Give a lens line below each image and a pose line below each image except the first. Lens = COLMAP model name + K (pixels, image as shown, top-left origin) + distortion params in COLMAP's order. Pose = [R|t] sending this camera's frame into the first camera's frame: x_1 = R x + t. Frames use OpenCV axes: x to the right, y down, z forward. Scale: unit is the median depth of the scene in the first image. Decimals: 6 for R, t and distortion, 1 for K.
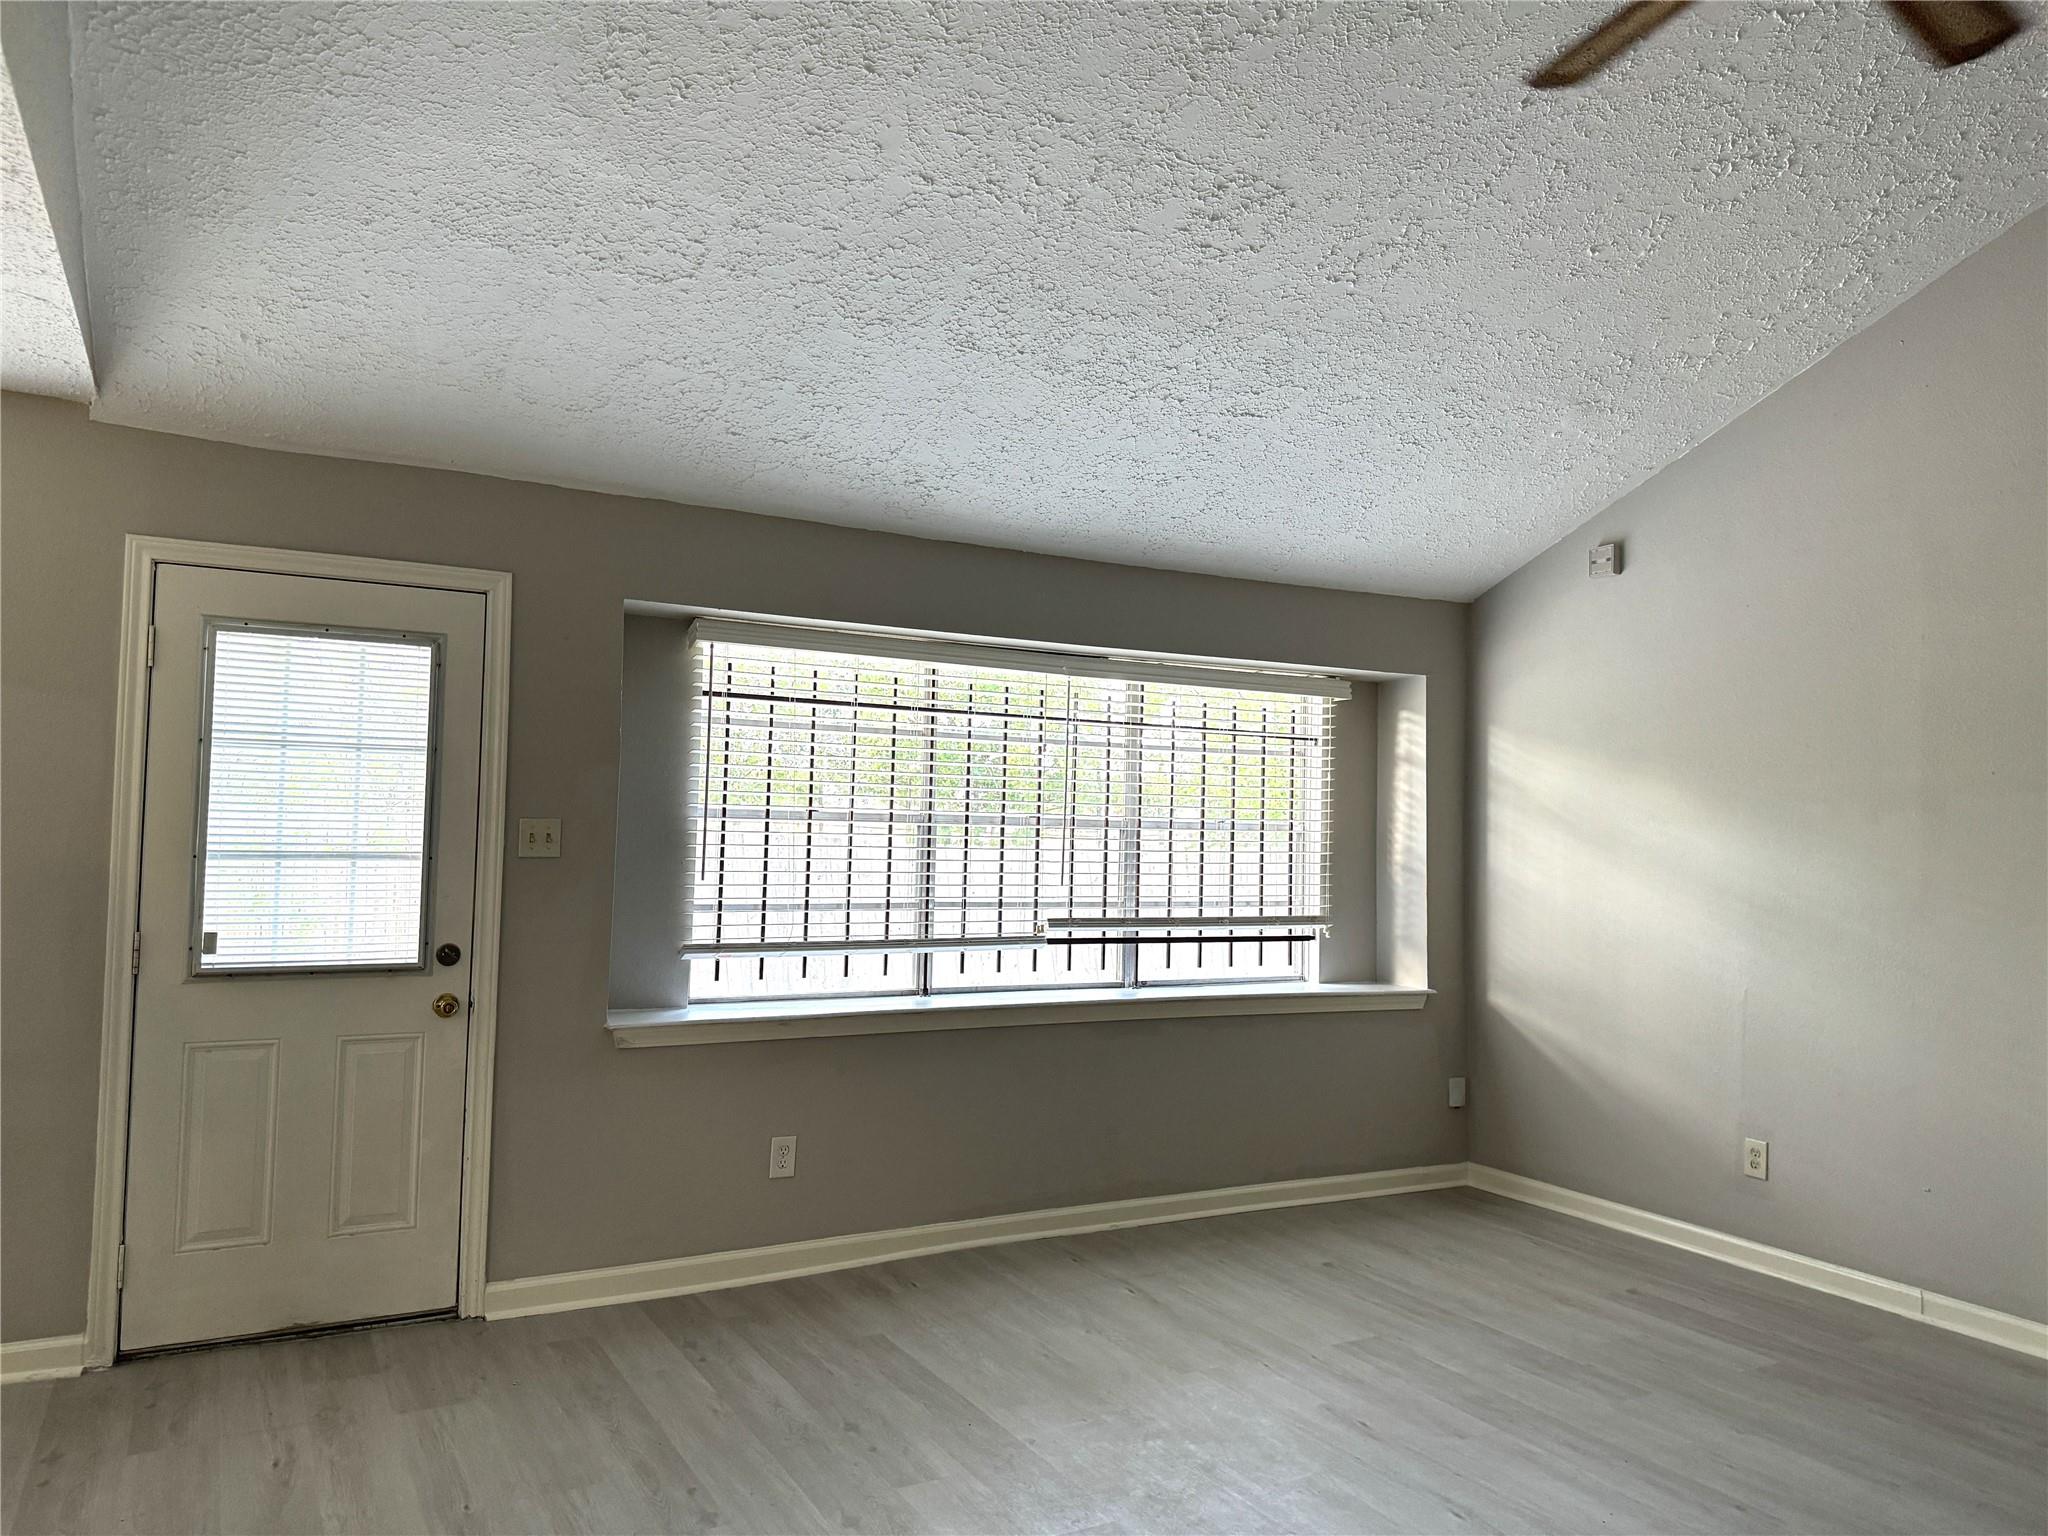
lens RADIAL K [[1414.9, 0, 1024.1], [0, 1414.9, 757.3], [0, 0, 1]] dist [0.073169, -0.081239]
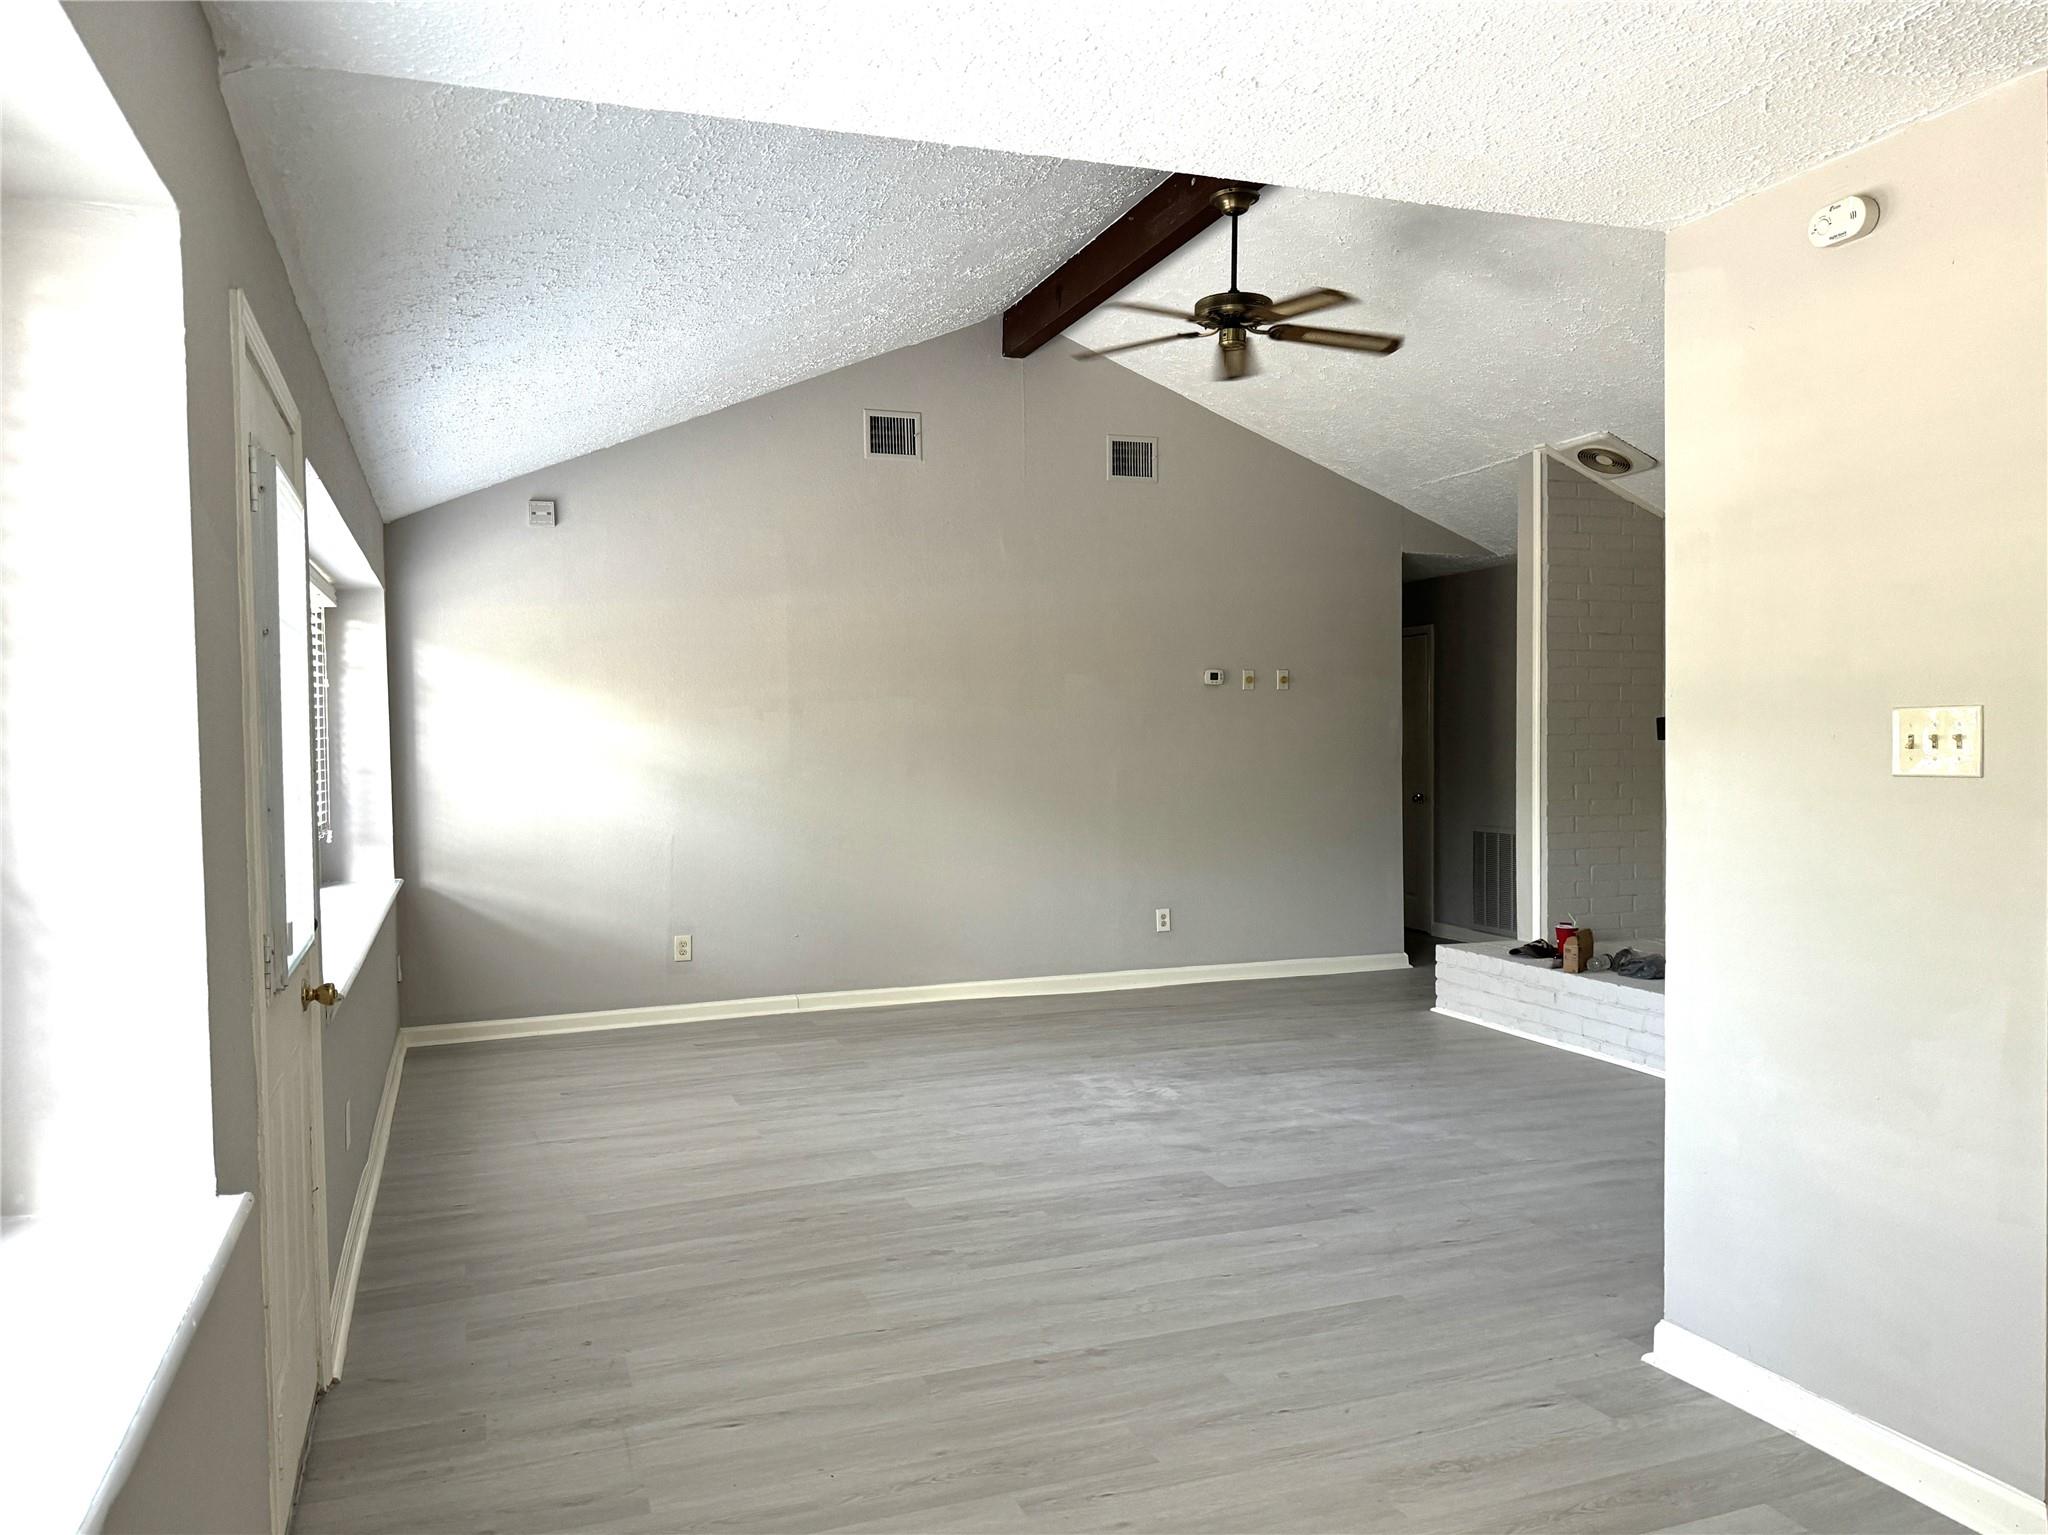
lens RADIAL K [[1393.8, 0, 1028.2], [0, 1393.8, 775.2], [0, 0, 1]] dist [0.074197, -0.090852]
pose [[0.171208, -0.052023, 0.983860, -1.016218], [-0.028804, 0.997914, 0.057778, 0.010103], [-0.984814, -0.038232, 0.169352, 0.501707]]
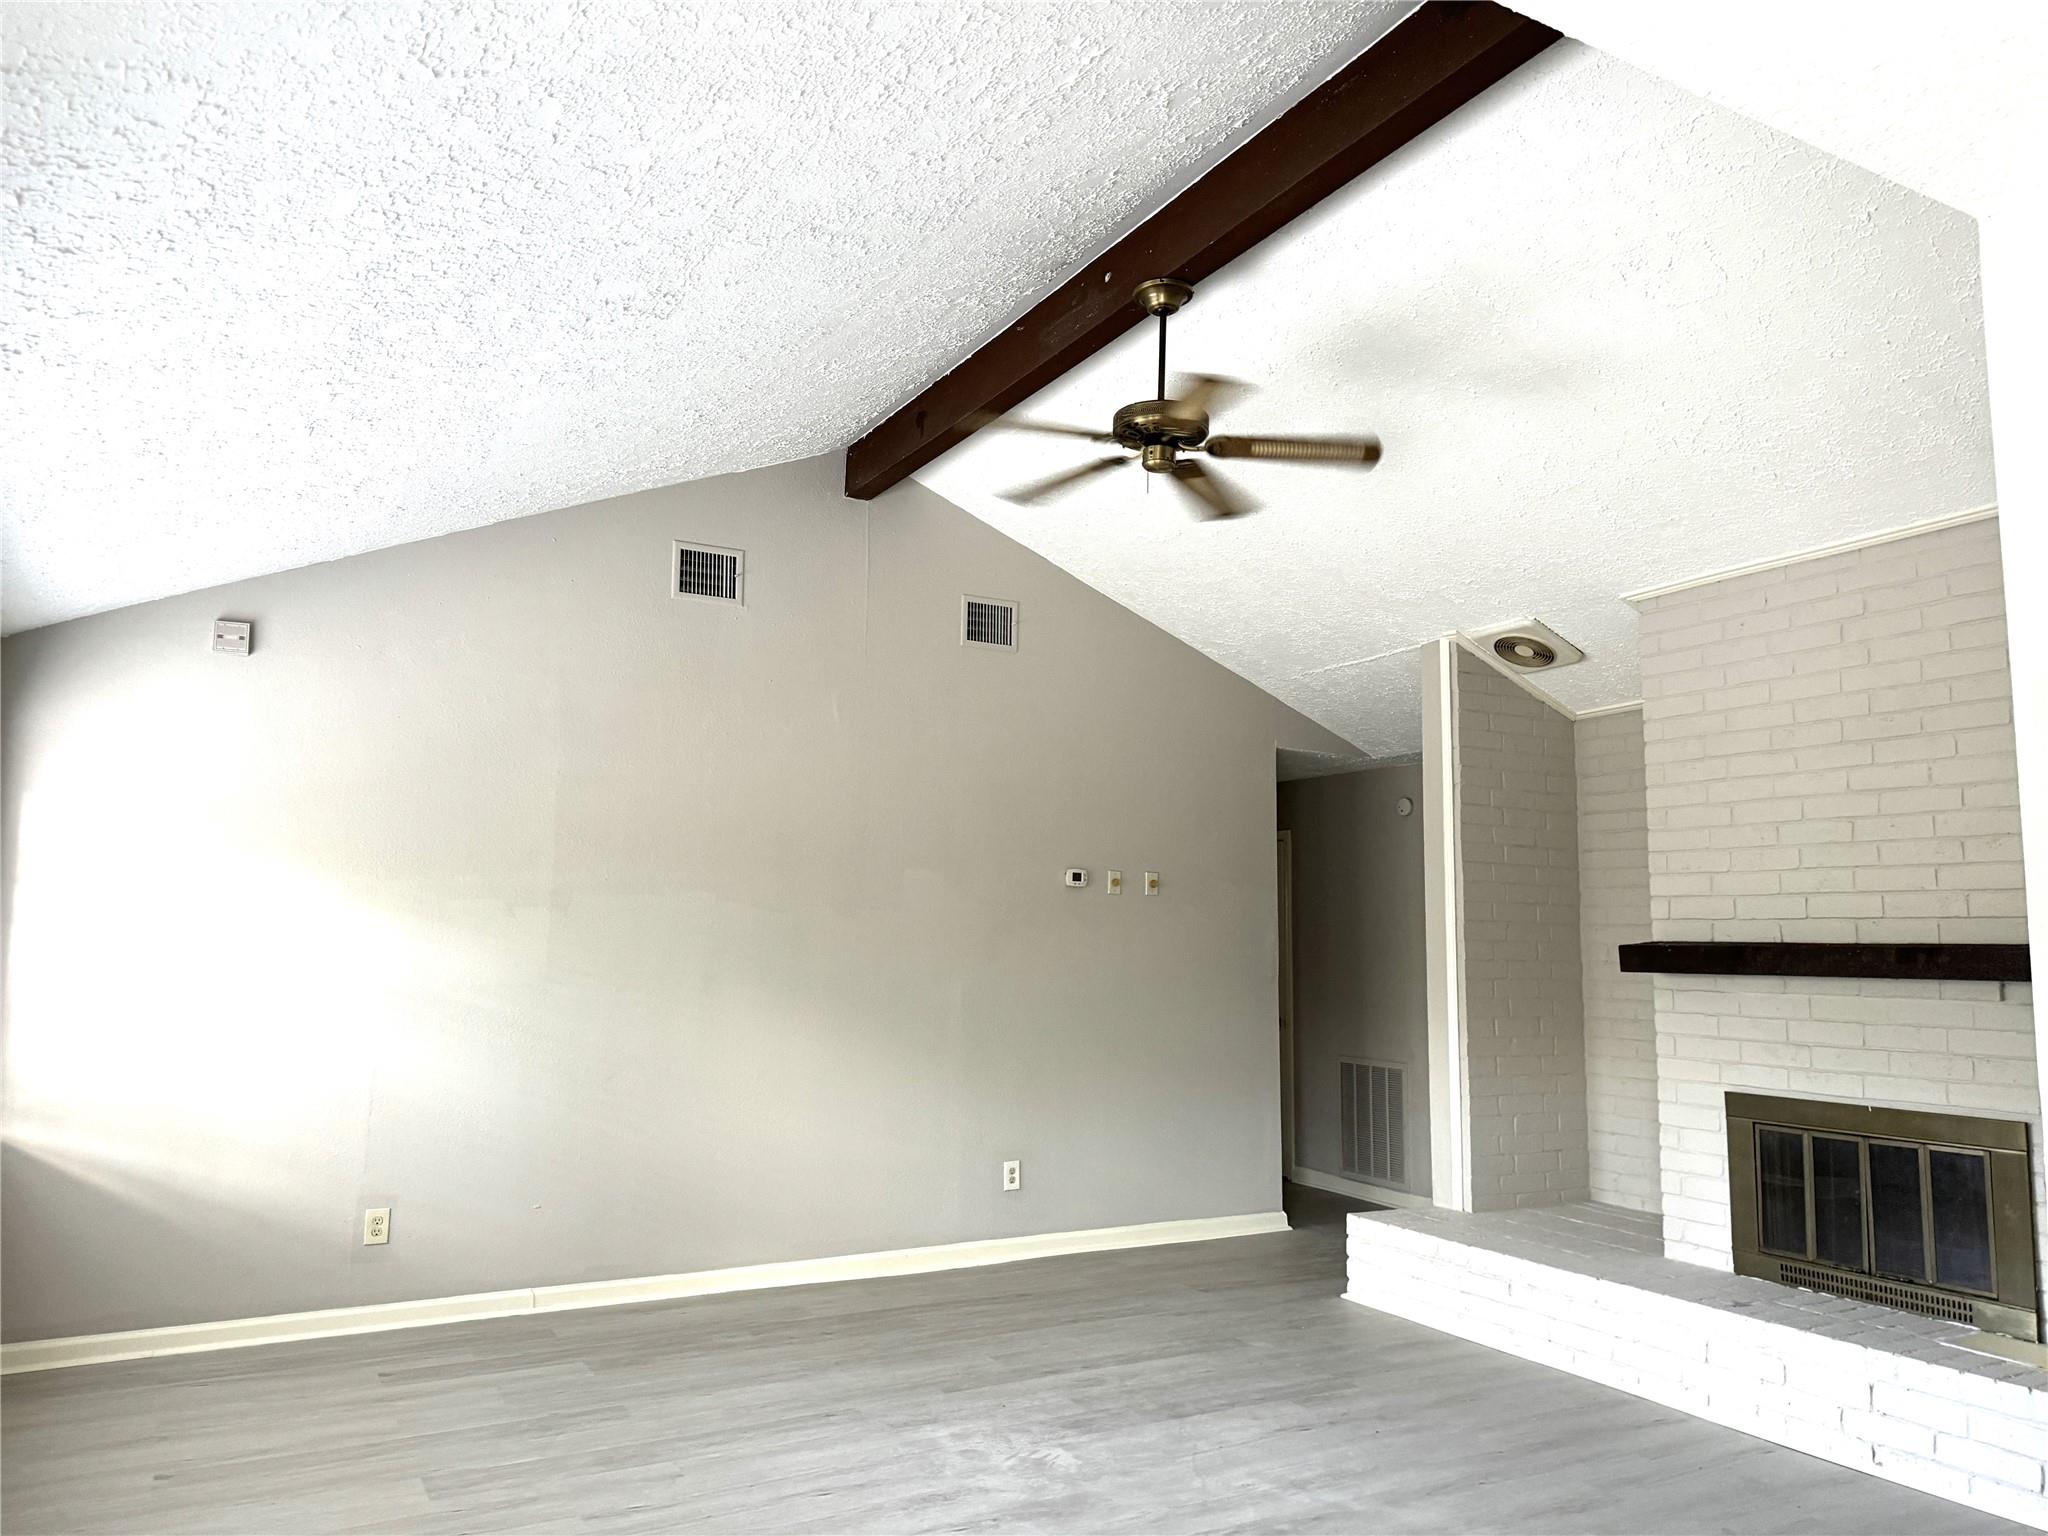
lens RADIAL K [[1393.8, 0, 1028.2], [0, 1393.8, 775.7], [0, 0, 1]] dist [0.074197, -0.090852]
pose [[0.018340, 0.094426, 0.995363, -0.699311], [-0.058290, 0.993938, -0.093217, 0.014329], [-0.998131, -0.056311, 0.023733, 0.610485]]
